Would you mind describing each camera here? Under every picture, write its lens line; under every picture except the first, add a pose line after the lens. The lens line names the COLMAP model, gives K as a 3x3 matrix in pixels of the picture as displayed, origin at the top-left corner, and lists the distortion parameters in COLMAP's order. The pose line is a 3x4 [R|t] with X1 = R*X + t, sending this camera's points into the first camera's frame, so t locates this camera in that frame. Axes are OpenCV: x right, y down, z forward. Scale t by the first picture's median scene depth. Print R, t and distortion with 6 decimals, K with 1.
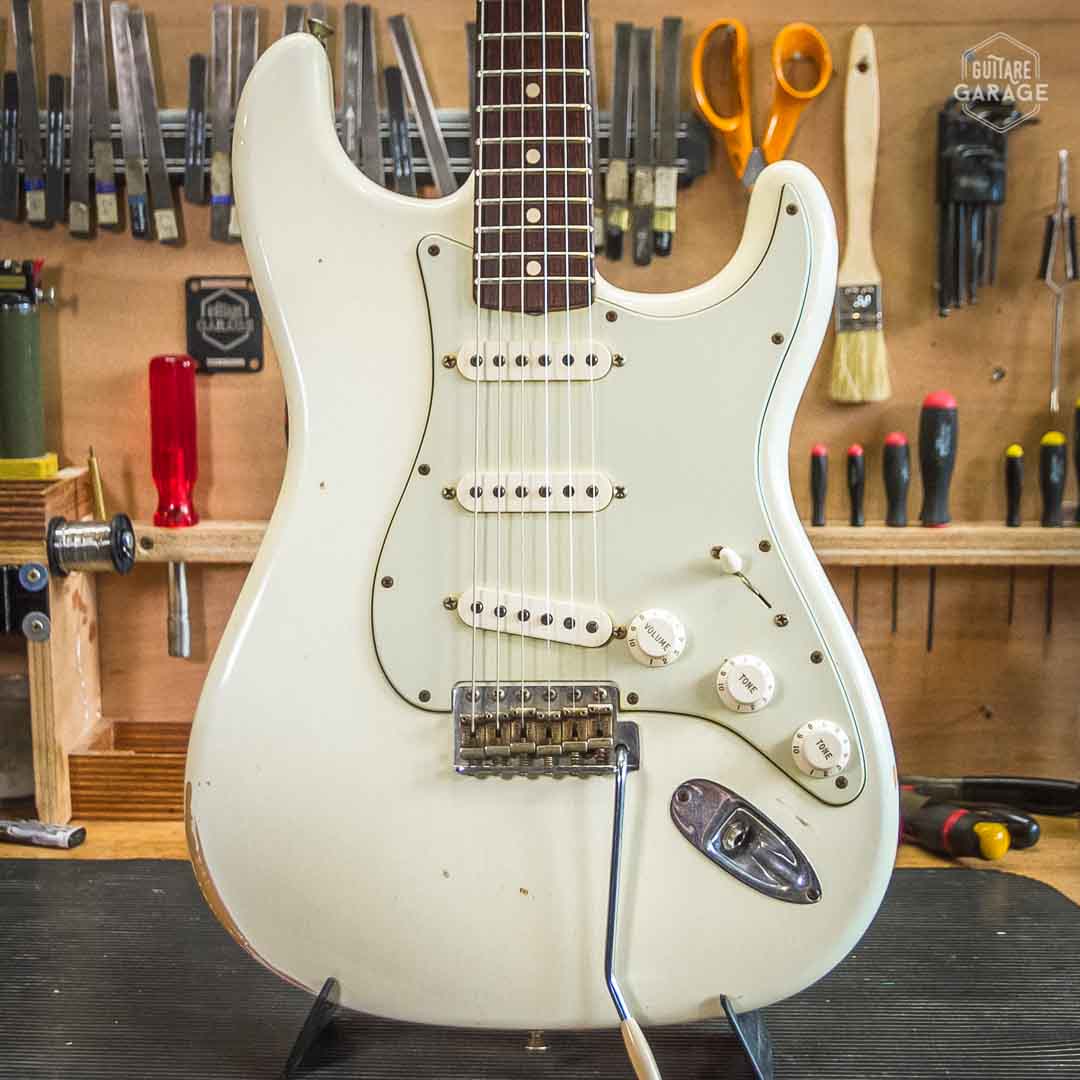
lens RADIAL K [[2536.4, 0, 540.0], [0, 2536.4, 540.0], [0, 0, 1]] dist [-0.114154, 0.413796]
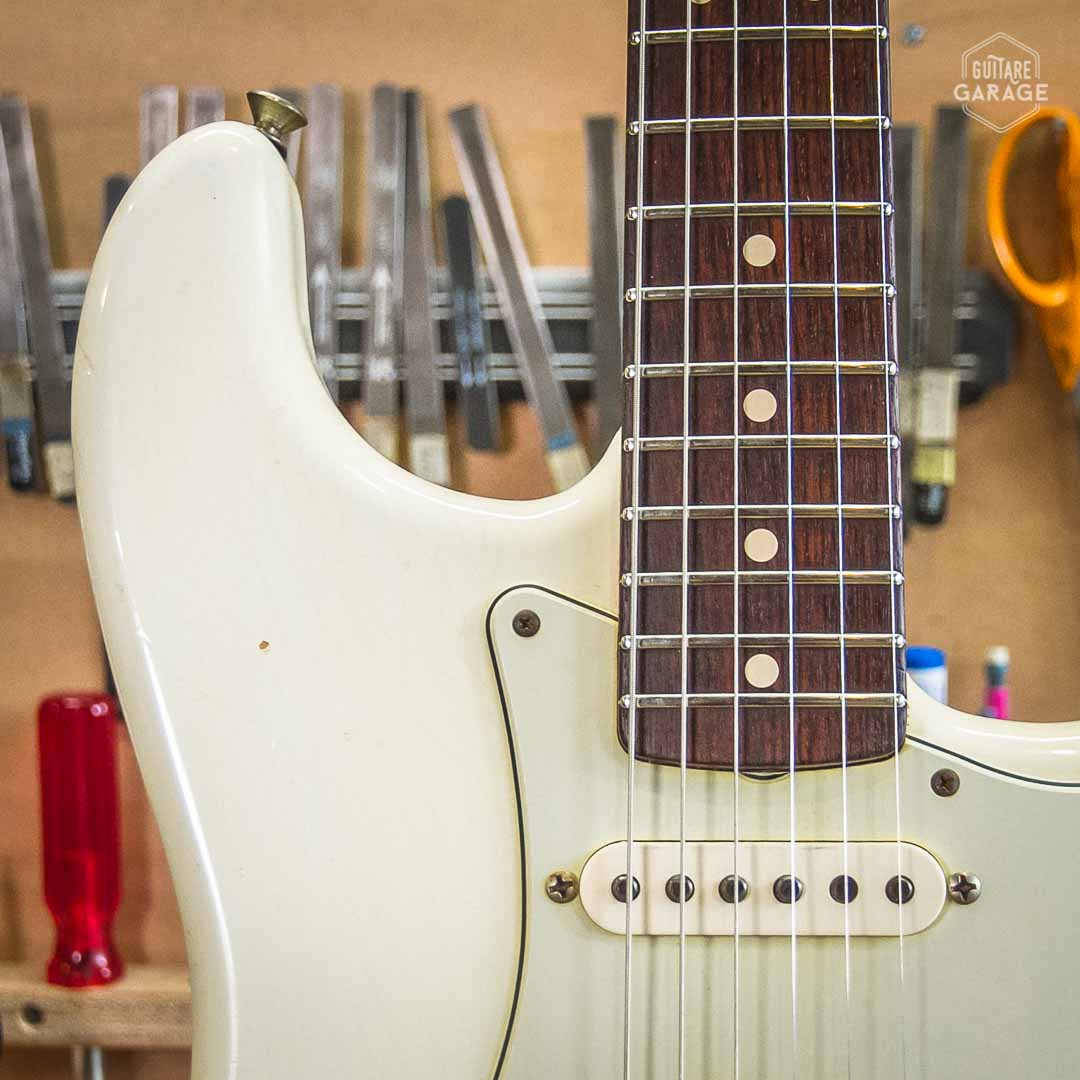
lens RADIAL K [[2536.4, 0, 540.0], [0, 2536.4, 540.0], [0, 0, 1]] dist [-0.114154, 0.413796]
pose [[0.999282, -0.000144, -0.037900, -0.023429], [-0.001717, 0.998794, -0.049077, -0.107787], [0.037862, 0.049107, 0.998076, 0.573664]]
